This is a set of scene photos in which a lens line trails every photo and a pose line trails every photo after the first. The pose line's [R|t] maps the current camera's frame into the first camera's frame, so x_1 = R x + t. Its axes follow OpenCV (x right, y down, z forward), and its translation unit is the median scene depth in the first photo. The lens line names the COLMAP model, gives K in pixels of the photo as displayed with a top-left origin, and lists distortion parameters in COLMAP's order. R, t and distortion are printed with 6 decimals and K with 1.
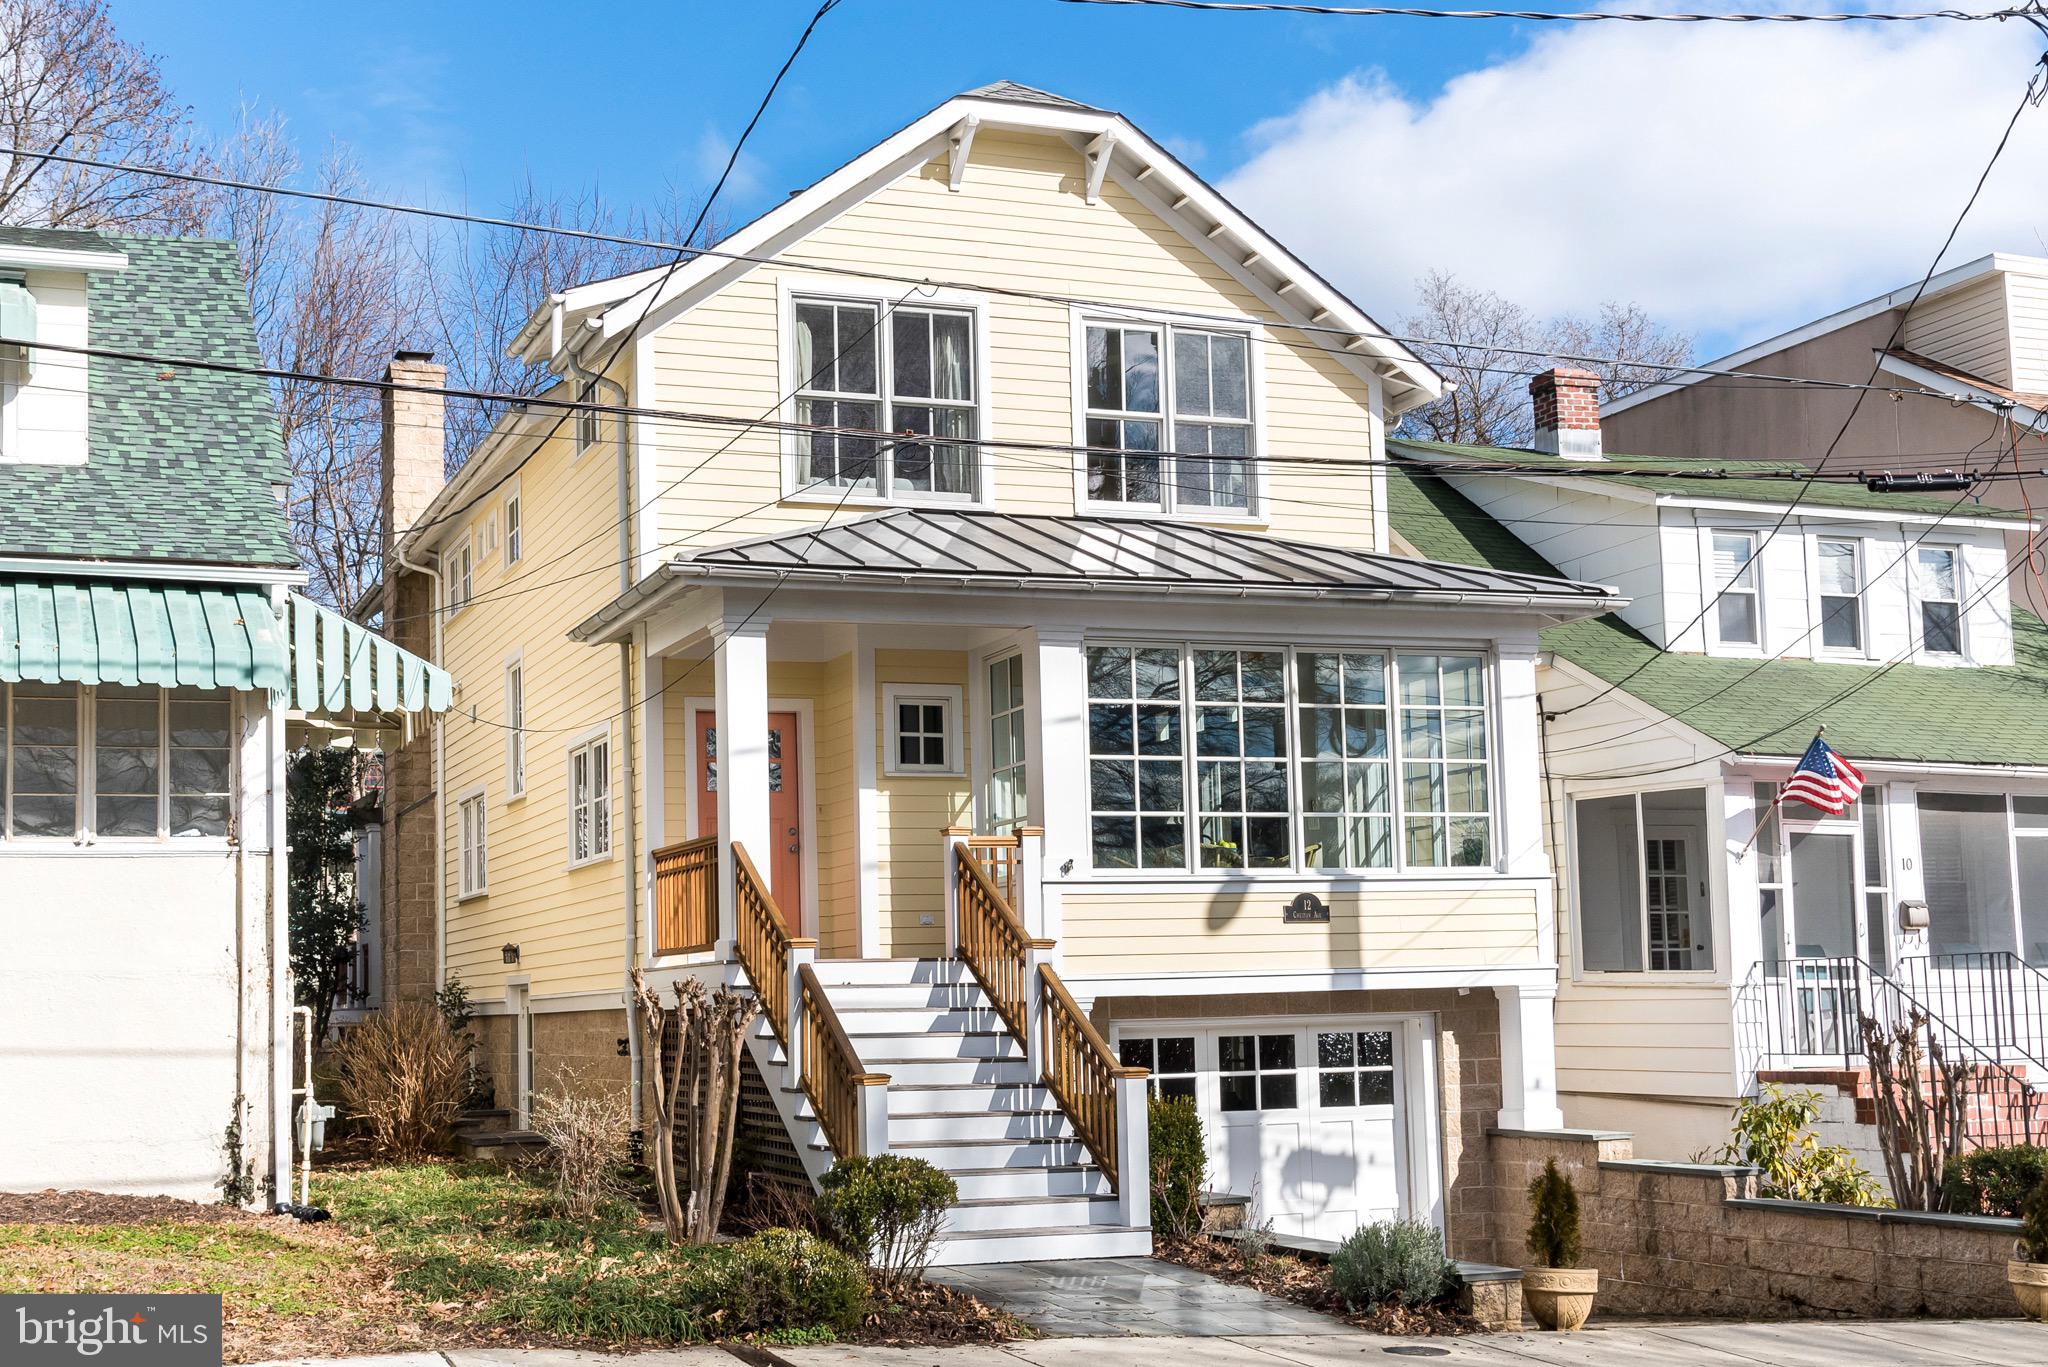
lens RADIAL K [[2463.1, 0, 909.6], [0, 2463.1, 771.1], [0, 0, 1]] dist [0.006307, -0.033229]
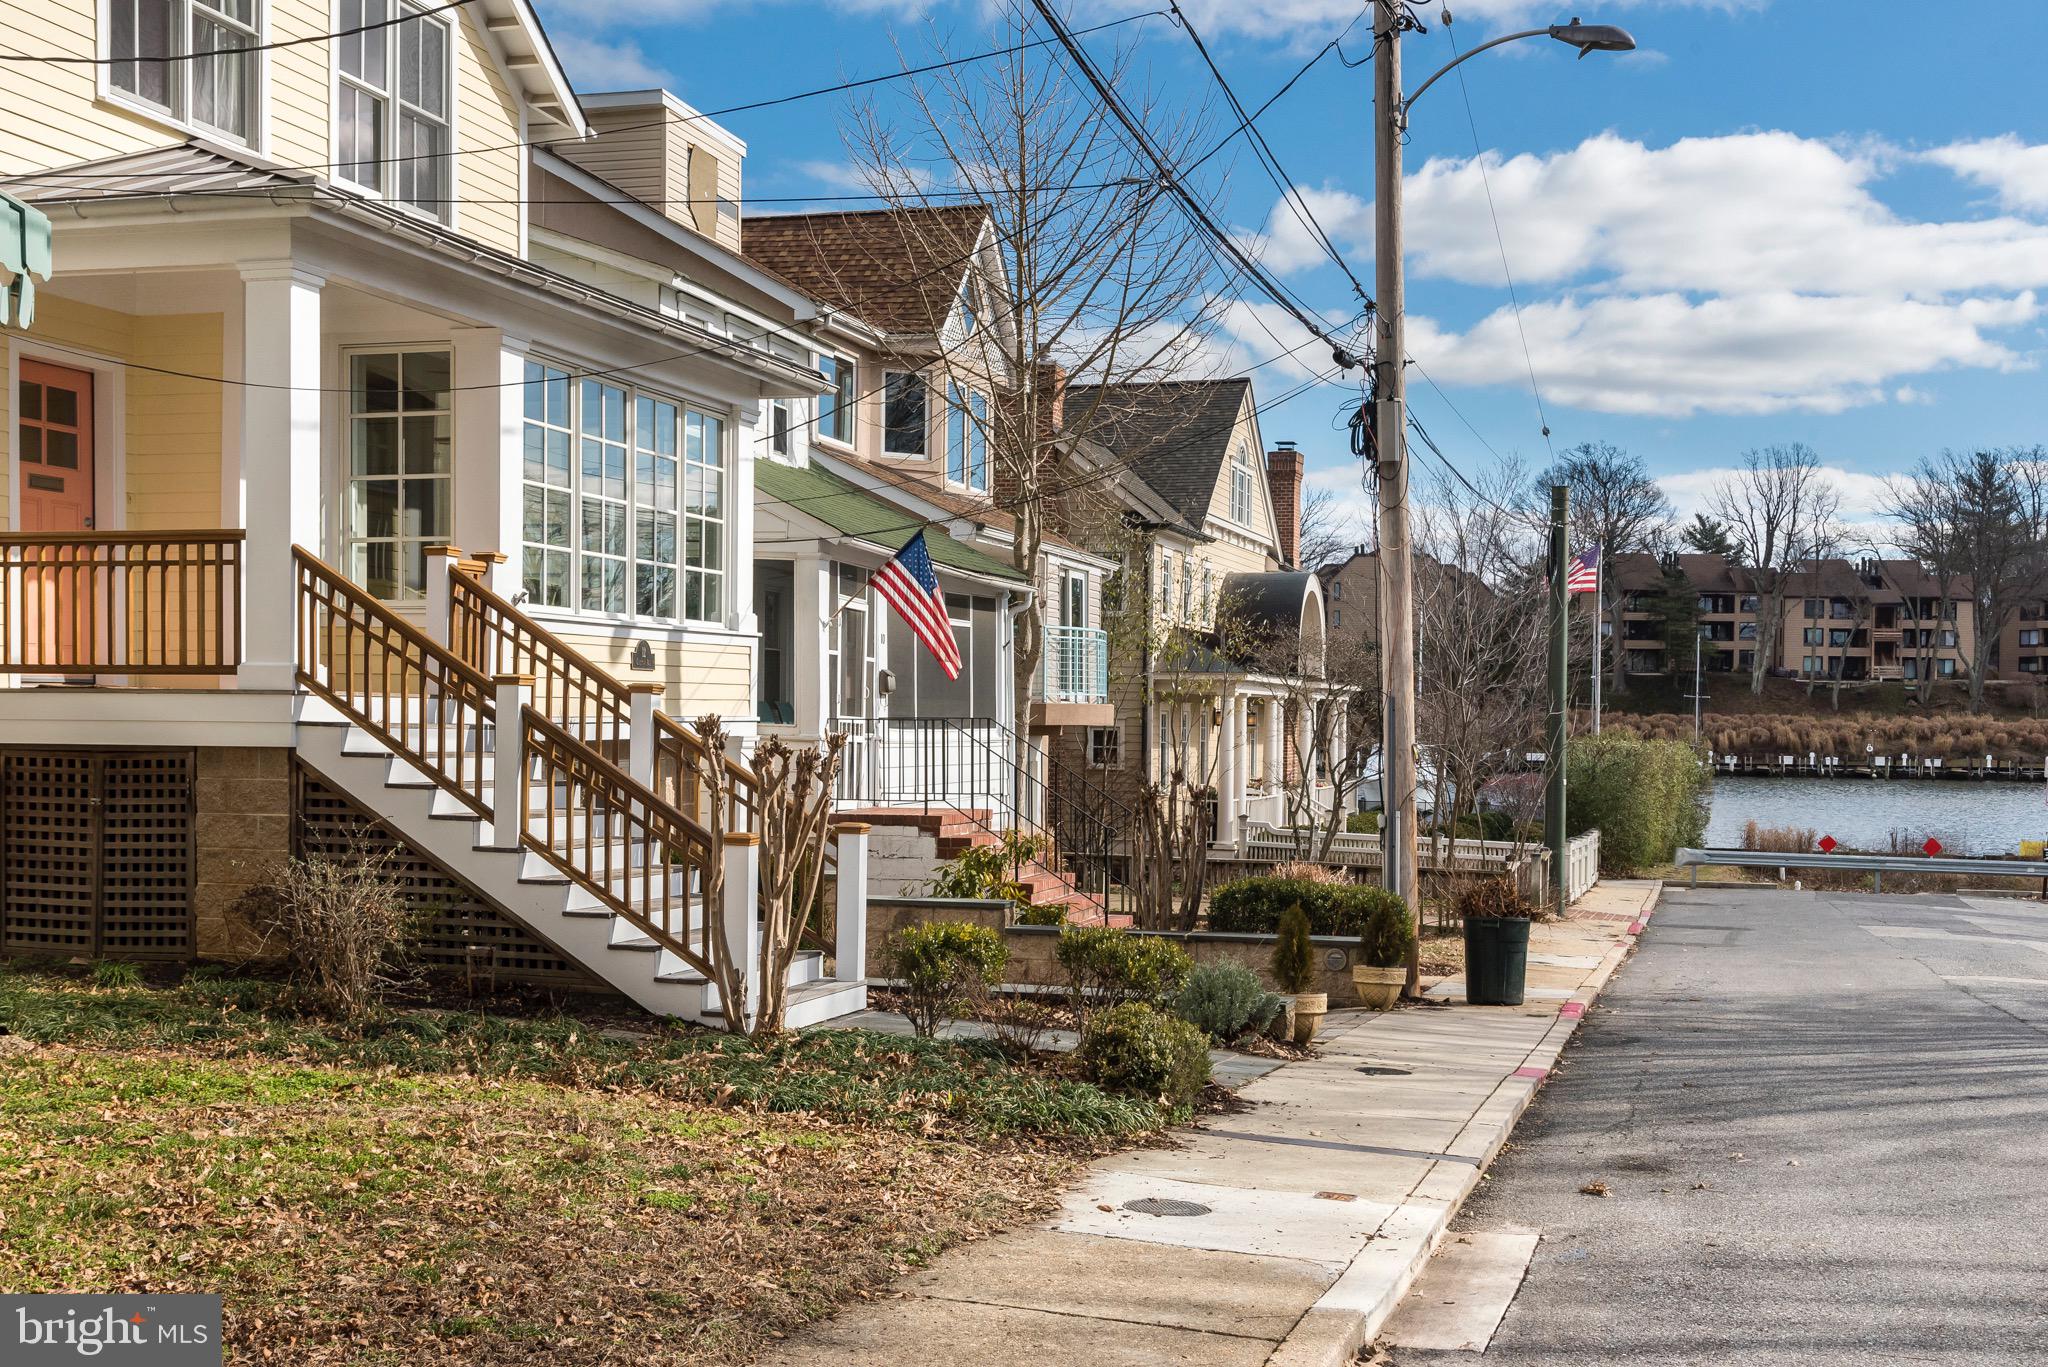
lens RADIAL K [[2322.1, 0, 1024.0], [0, 2322.1, 683.5], [0, 0, 1]] dist [0.014180, 0.001723]
pose [[0.567510, 0.035830, 0.822587, -0.499629], [-0.099734, 0.994688, 0.025481, 0.026750], [-0.817304, -0.096500, 0.568068, 0.338961]]
